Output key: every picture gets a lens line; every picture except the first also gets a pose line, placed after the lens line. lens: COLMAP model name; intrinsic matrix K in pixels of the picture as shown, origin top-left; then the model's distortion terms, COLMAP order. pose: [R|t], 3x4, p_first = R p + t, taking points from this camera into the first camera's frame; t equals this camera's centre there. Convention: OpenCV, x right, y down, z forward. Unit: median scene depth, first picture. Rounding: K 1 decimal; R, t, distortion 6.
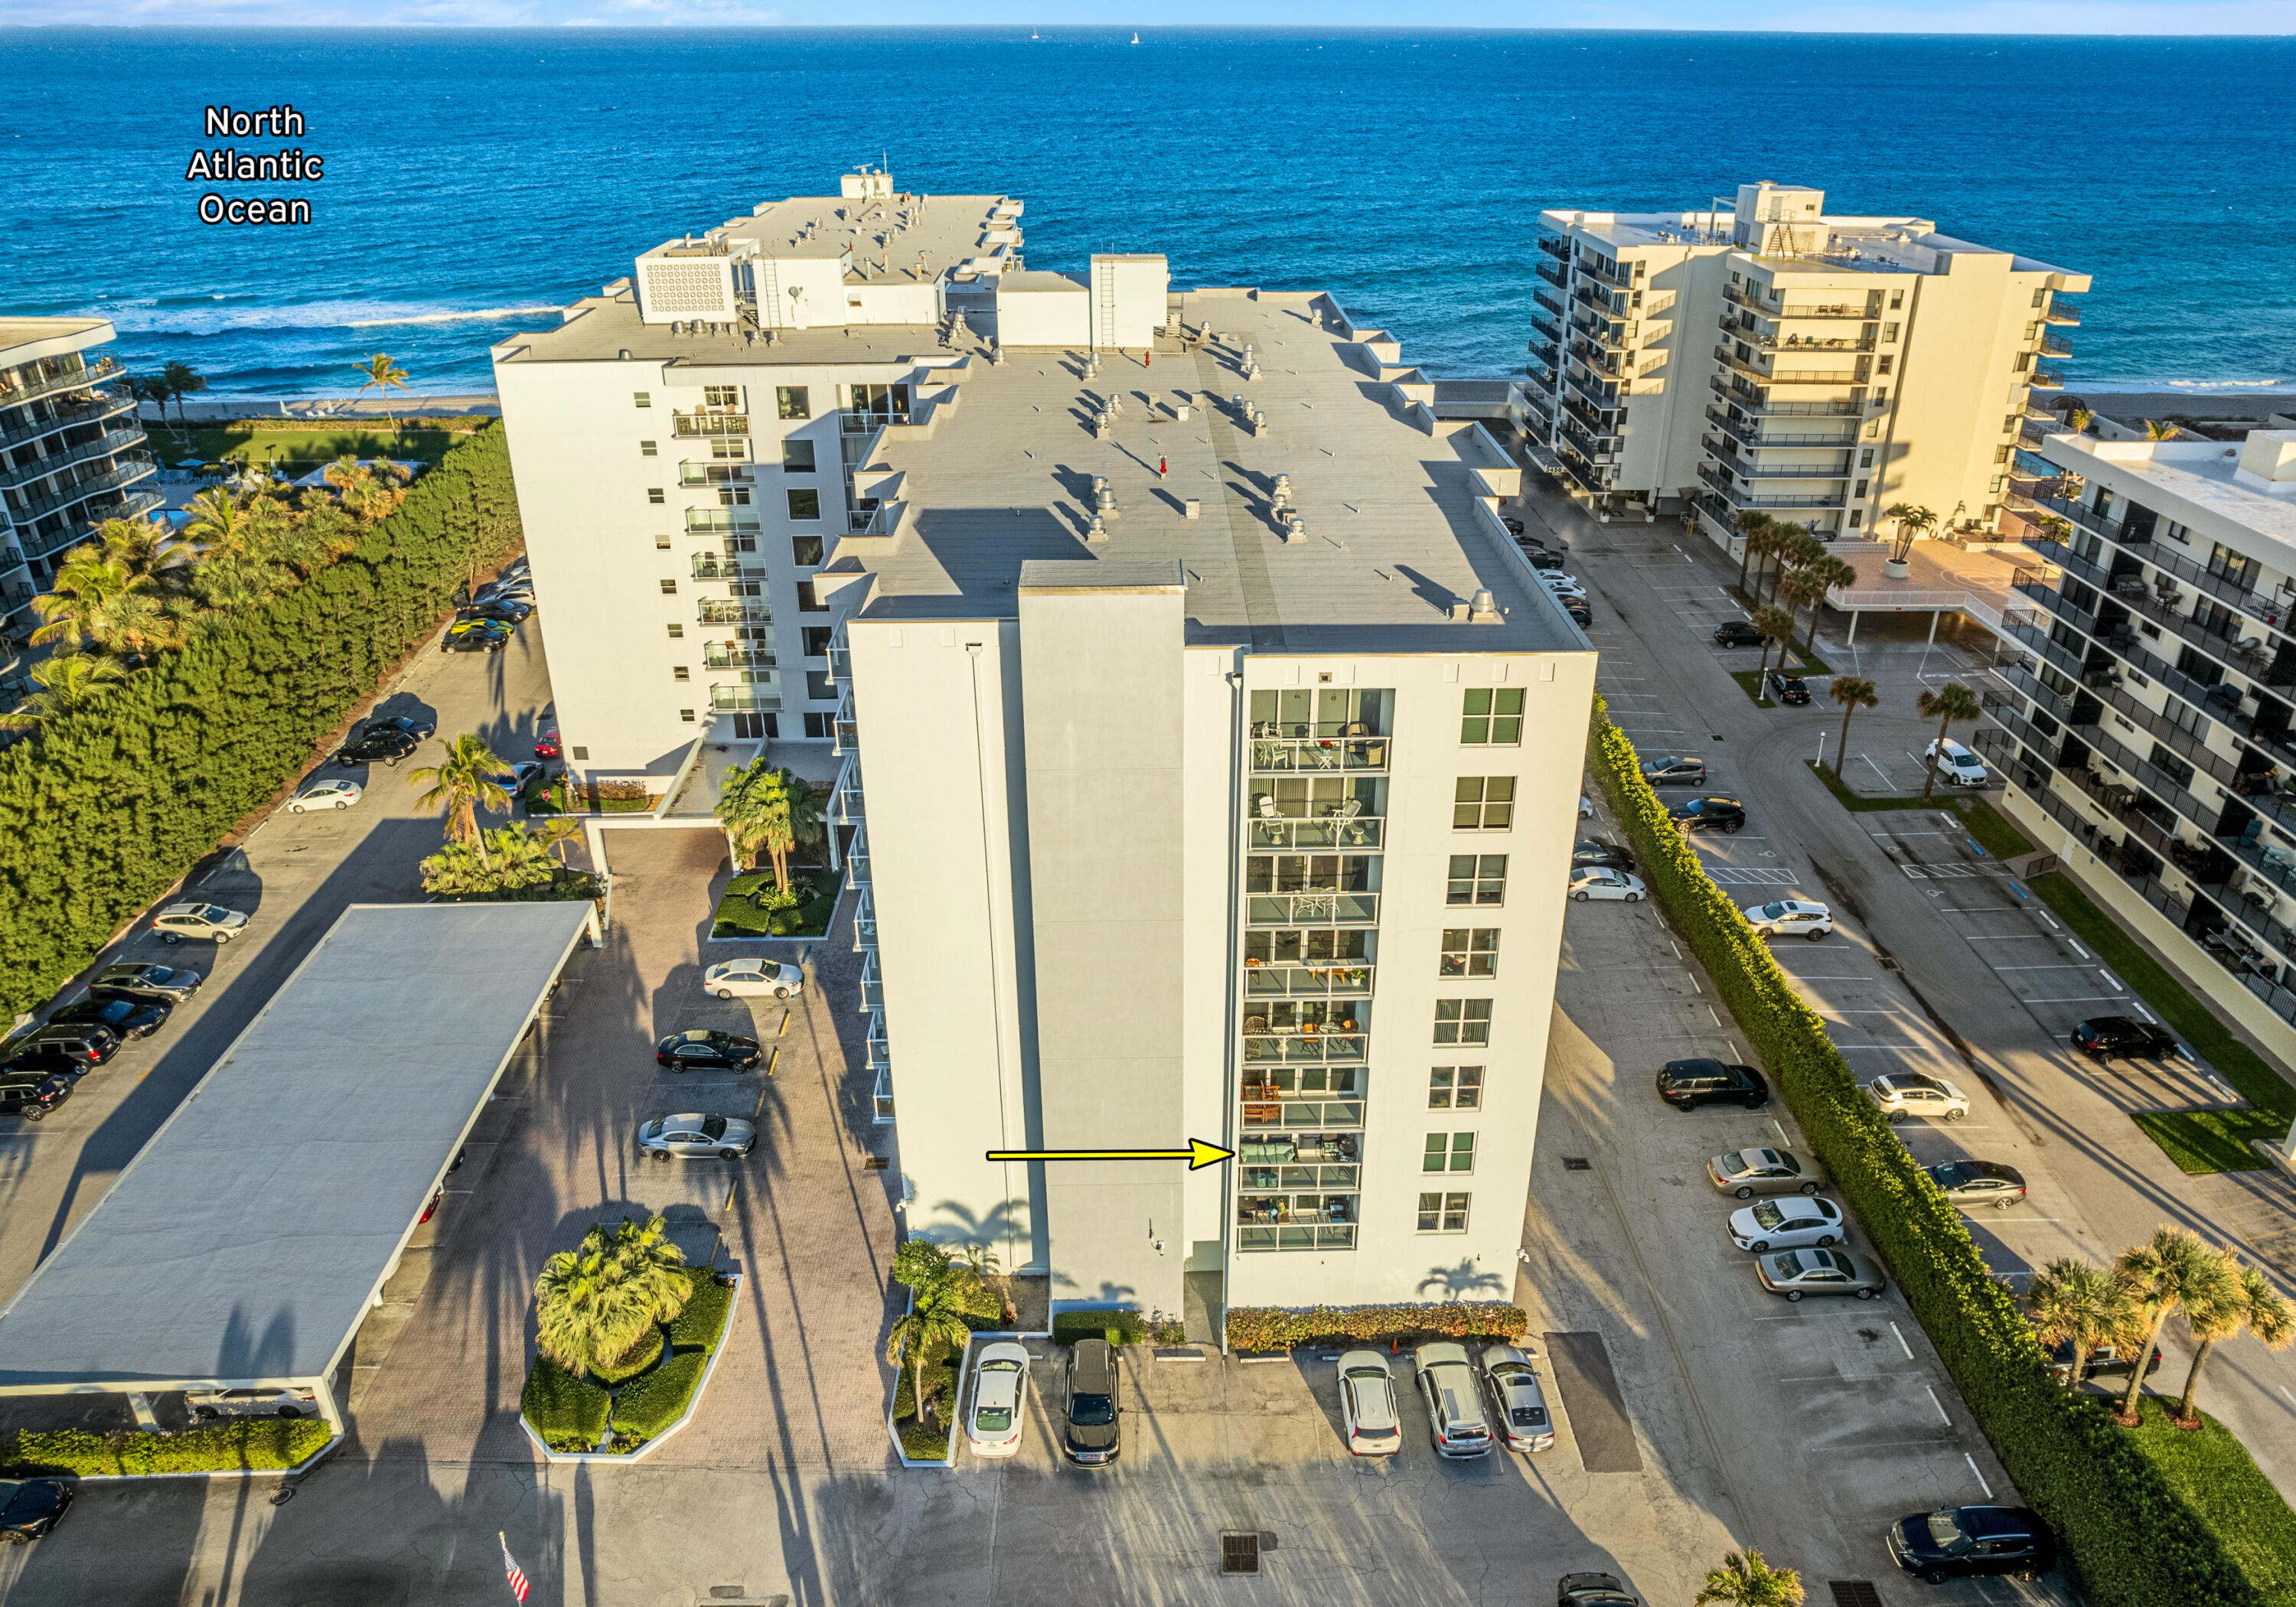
lens RADIAL K [[1587.0, 0, 1170.1], [0, 1587.0, 804.4], [0, 0, 1]] dist [-0.049083, 0.002586]
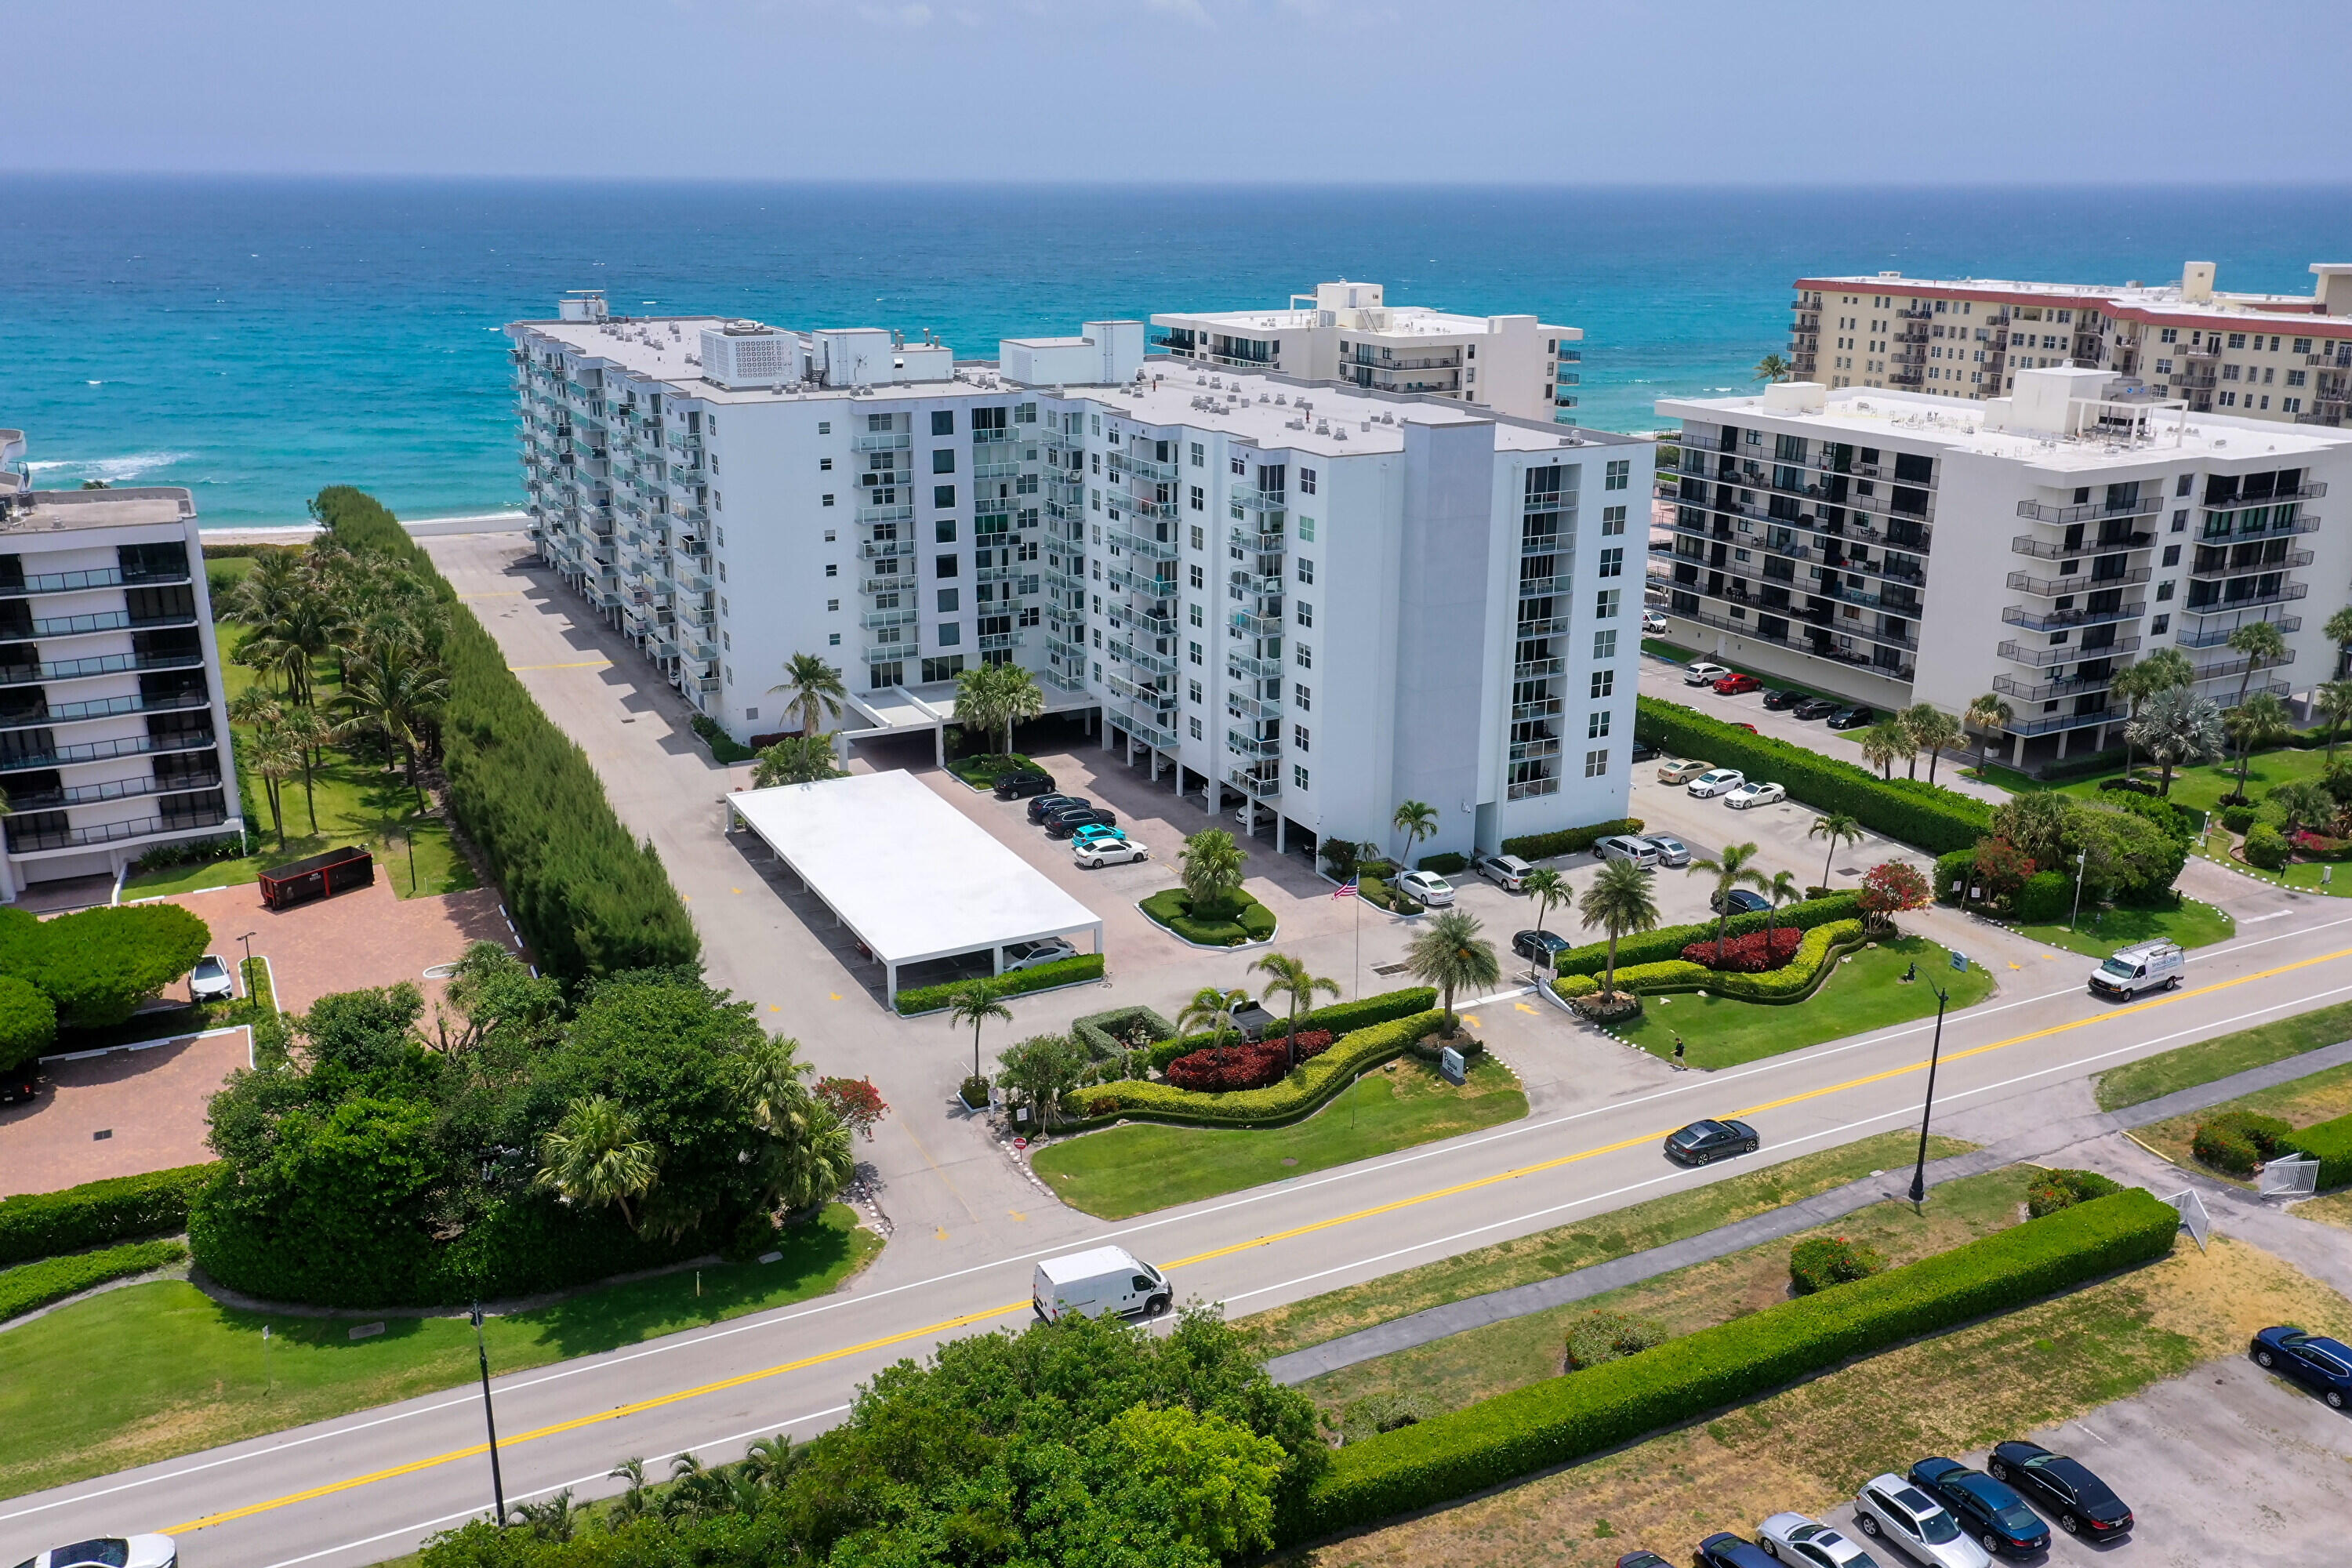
lens RADIAL K [[1883.1, 0, 1166.6], [0, 1883.1, 782.2], [0, 0, 1]] dist [0.030037, 0.002336]
pose [[0.900658, -0.131141, 0.414268, -0.840457], [0.192605, 0.975083, -0.110070, 0.296197], [-0.389511, 0.178925, 0.903475, -0.563871]]
